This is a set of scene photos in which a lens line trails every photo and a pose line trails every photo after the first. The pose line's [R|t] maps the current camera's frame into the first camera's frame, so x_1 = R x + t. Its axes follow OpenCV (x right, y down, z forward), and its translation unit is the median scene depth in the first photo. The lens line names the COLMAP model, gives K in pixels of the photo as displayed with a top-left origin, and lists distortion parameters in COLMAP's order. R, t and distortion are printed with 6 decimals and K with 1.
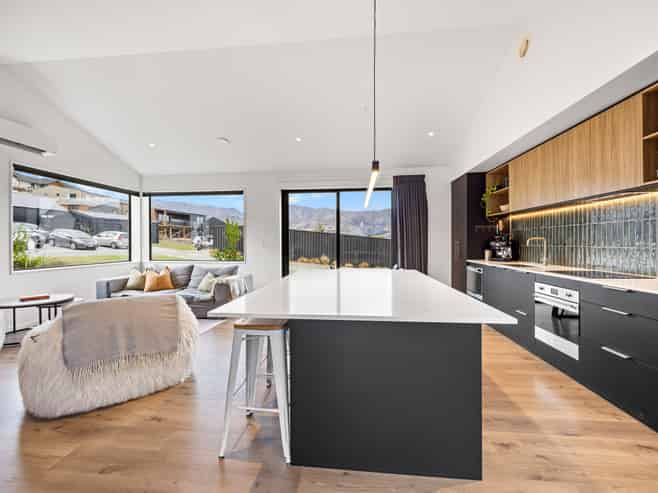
lens RADIAL K [[284.5, 0, 327.9], [0, 284.5, 241.7], [0, 0, 1]] dist [-0.001462, -0.000830]
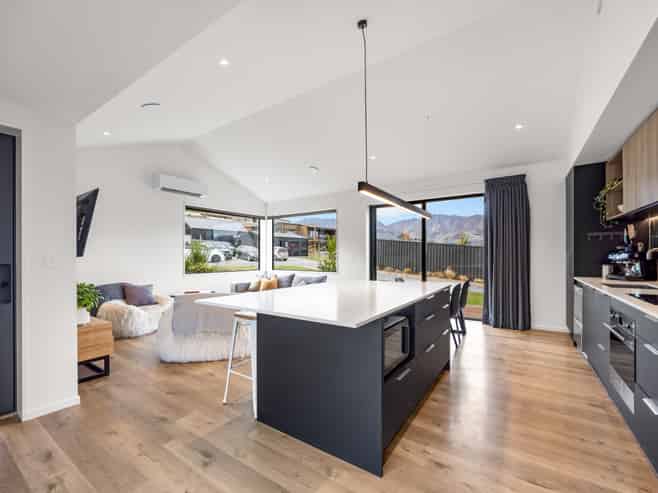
lens RADIAL K [[284.5, 0, 323.6], [0, 284.5, 251.2], [0, 0, 1]] dist [-0.001462, -0.000830]
pose [[0.882419, -0.009172, -0.470375, 0.213747], [0.003796, 0.999916, -0.012376, -0.000621], [0.470450, 0.009136, 0.882380, -0.014540]]
